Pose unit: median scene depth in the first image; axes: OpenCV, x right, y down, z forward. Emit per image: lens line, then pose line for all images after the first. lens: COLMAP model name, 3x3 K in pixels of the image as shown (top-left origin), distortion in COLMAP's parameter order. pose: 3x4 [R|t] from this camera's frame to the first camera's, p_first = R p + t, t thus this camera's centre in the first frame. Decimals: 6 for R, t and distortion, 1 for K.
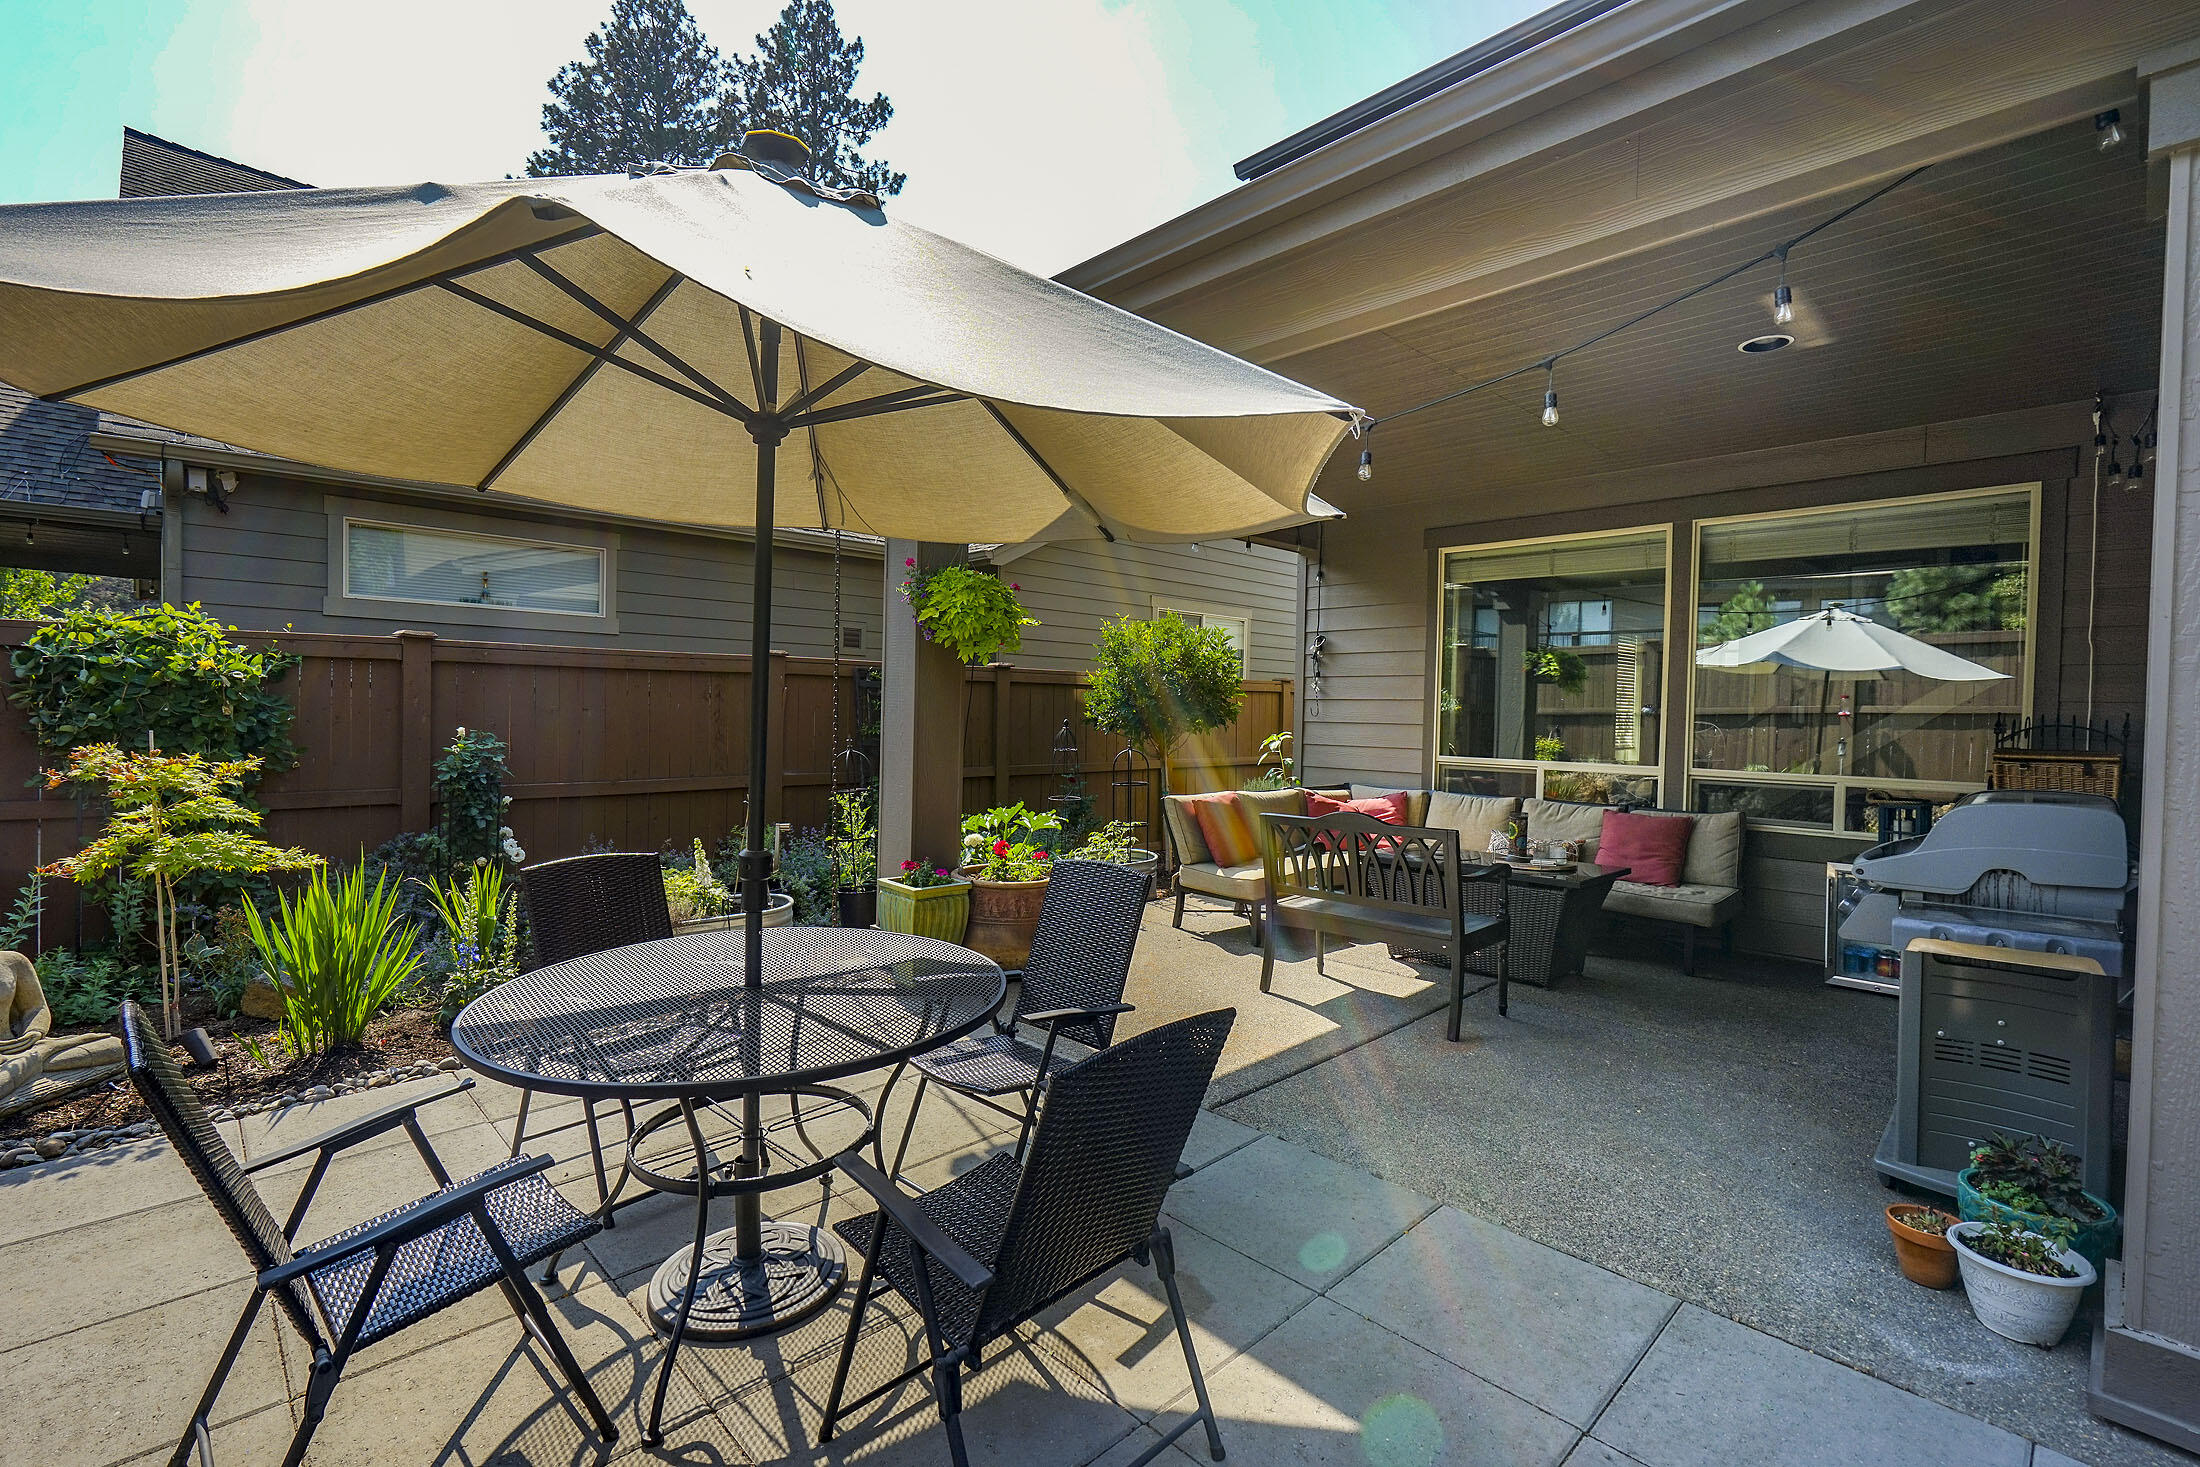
lens RADIAL K [[984.8, 0, 1107.0], [0, 984.8, 740.1], [0, 0, 1]] dist [-0.004785, 0.001862]
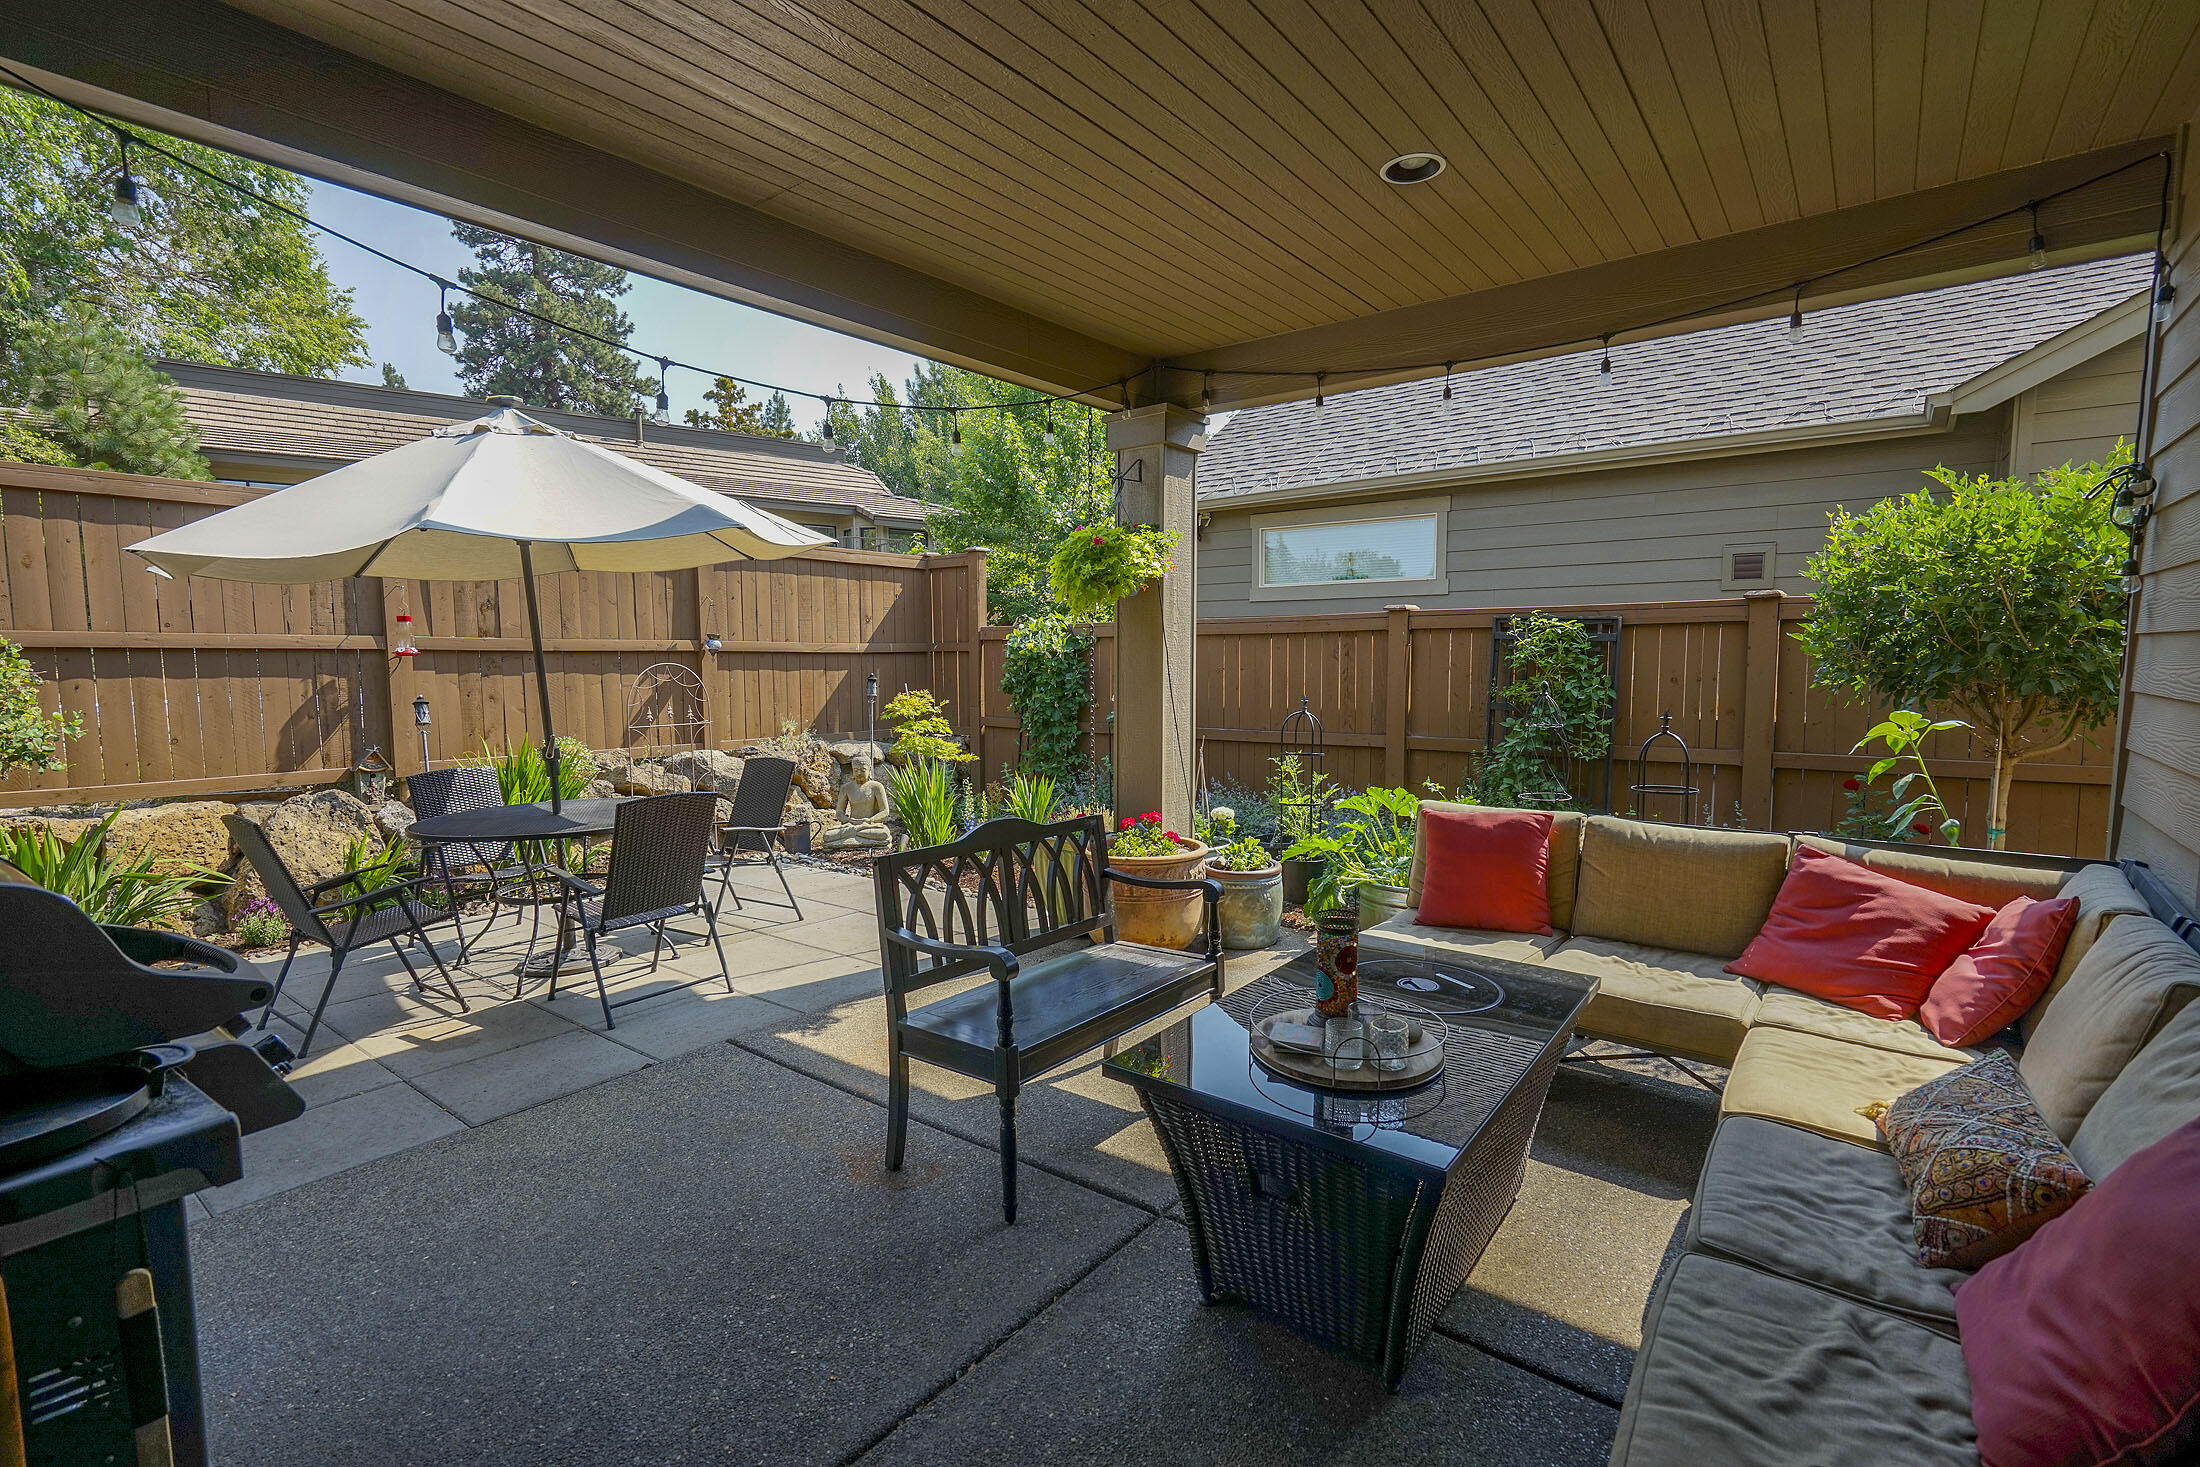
lens RADIAL K [[984.5, 0, 1104.6], [0, 984.5, 735.5], [0, 0, 1]] dist [-0.006236, 0.003777]
pose [[0.126019, 0.059747, -0.990227, 0.854635], [-0.017065, 0.998168, 0.058055, -0.024632], [0.991881, 0.009582, 0.126808, 0.895767]]
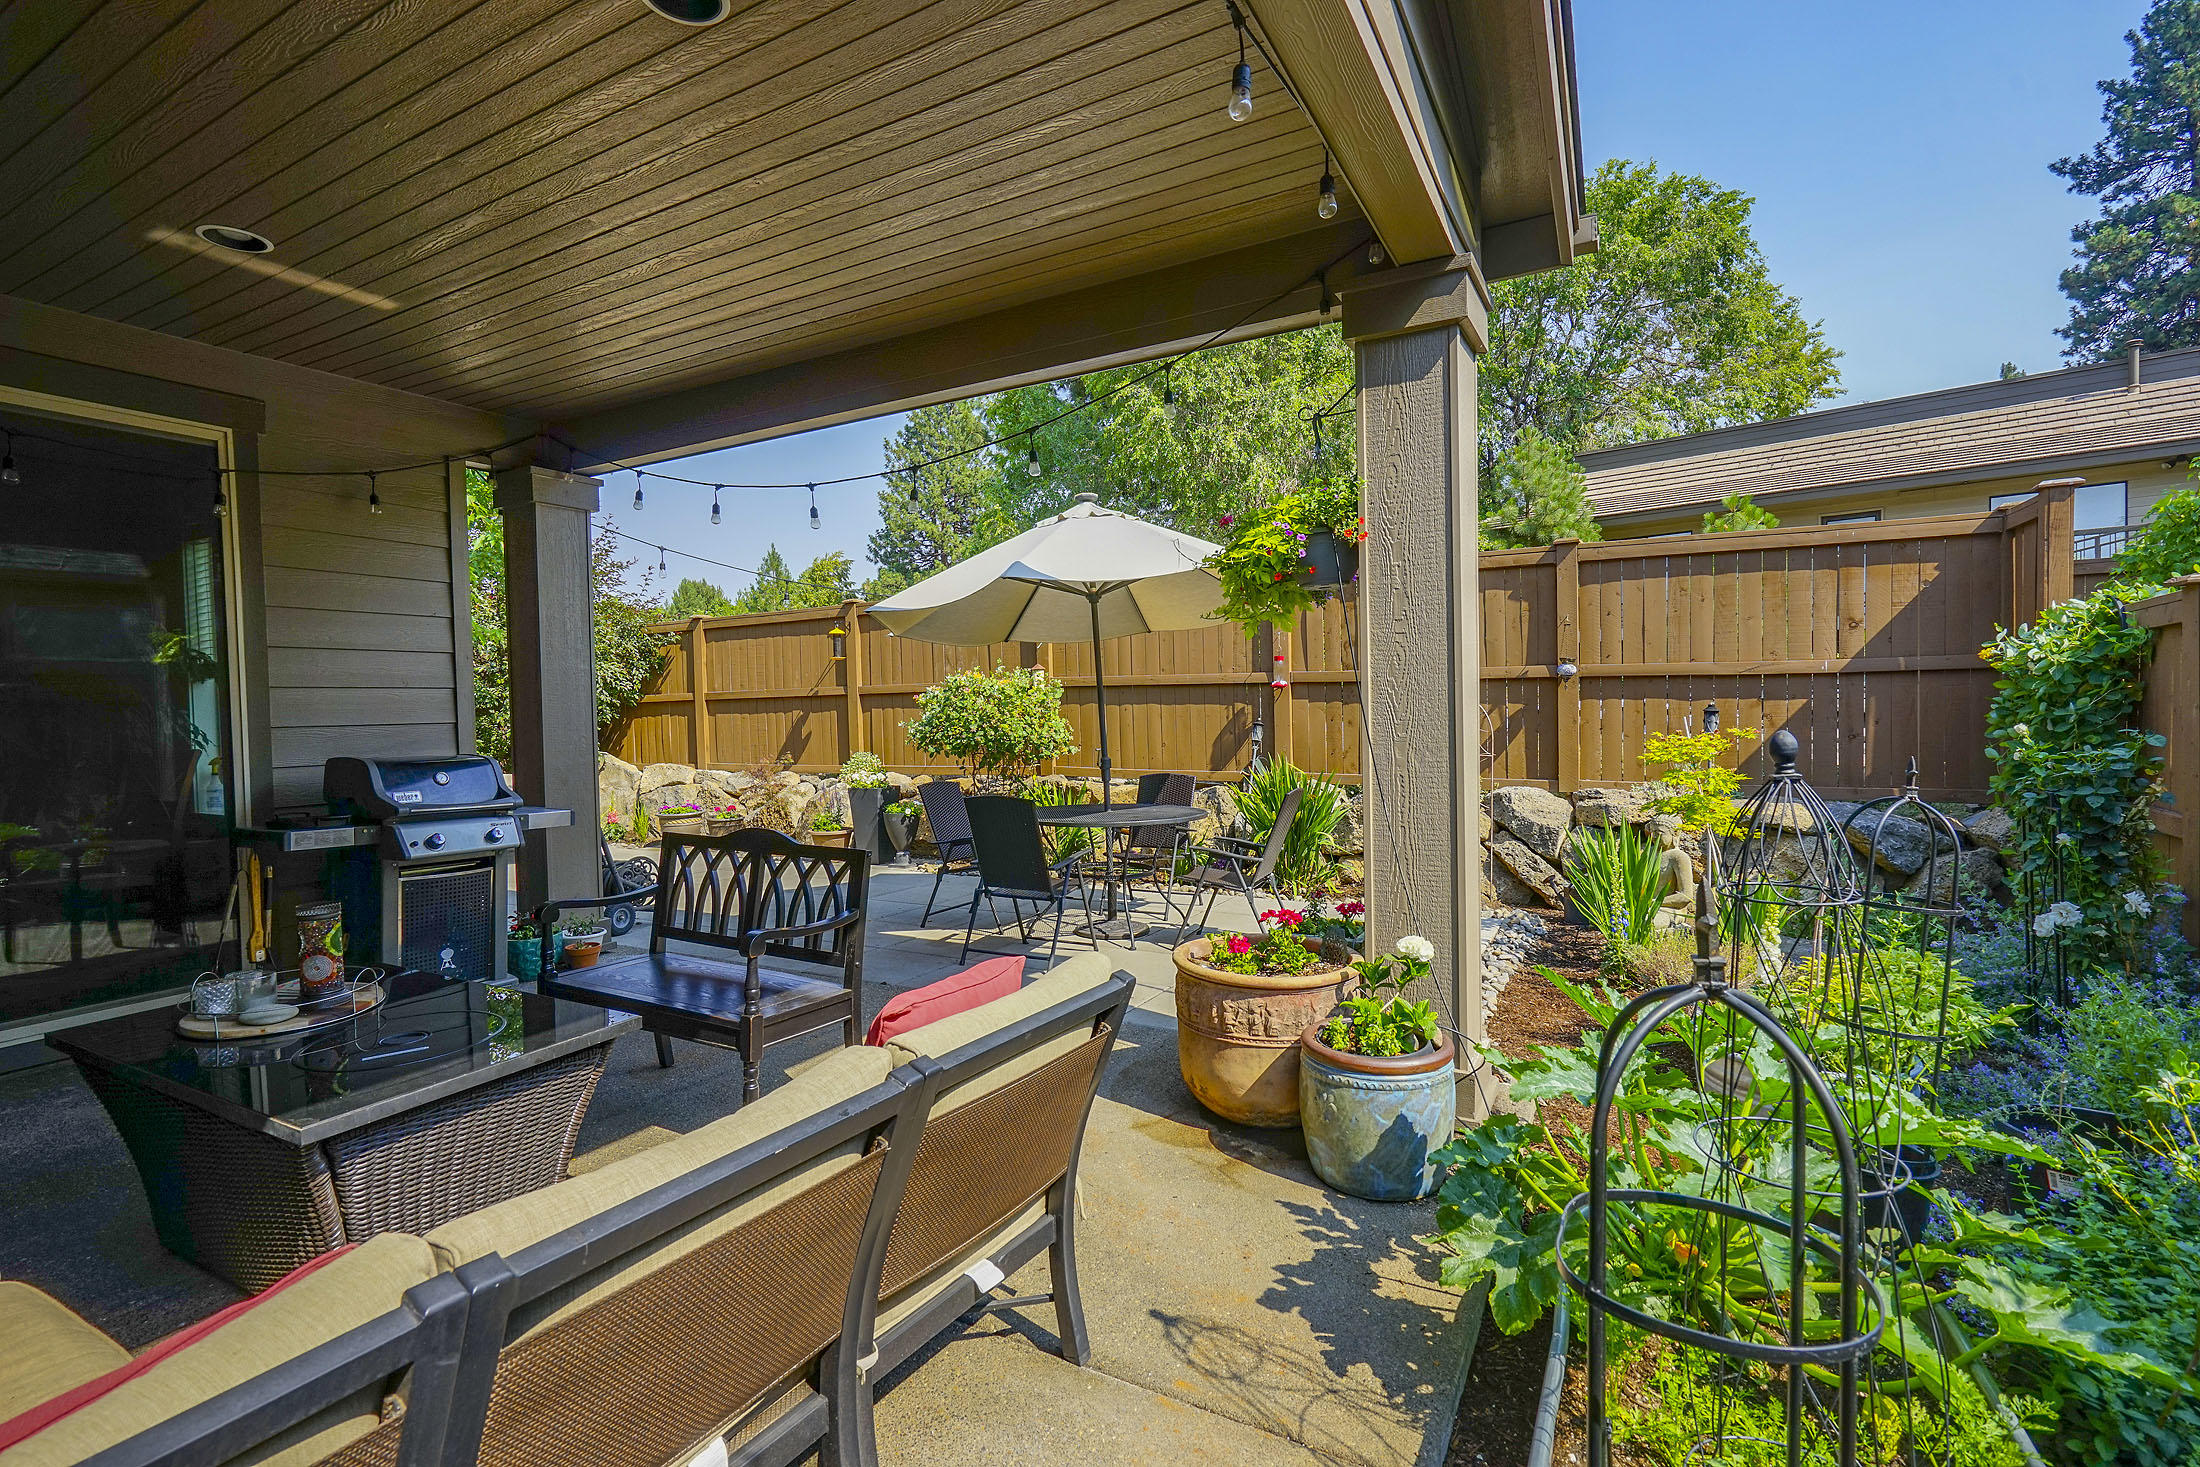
lens RADIAL K [[984.5, 0, 1104.6], [0, 984.5, 735.5], [0, 0, 1]] dist [-0.006236, 0.003777]
pose [[-0.957497, 0.004556, -0.288407, 0.189552], [-0.010208, 0.998714, 0.049667, -0.037911], [0.288262, 0.050500, -0.956219, 1.659395]]
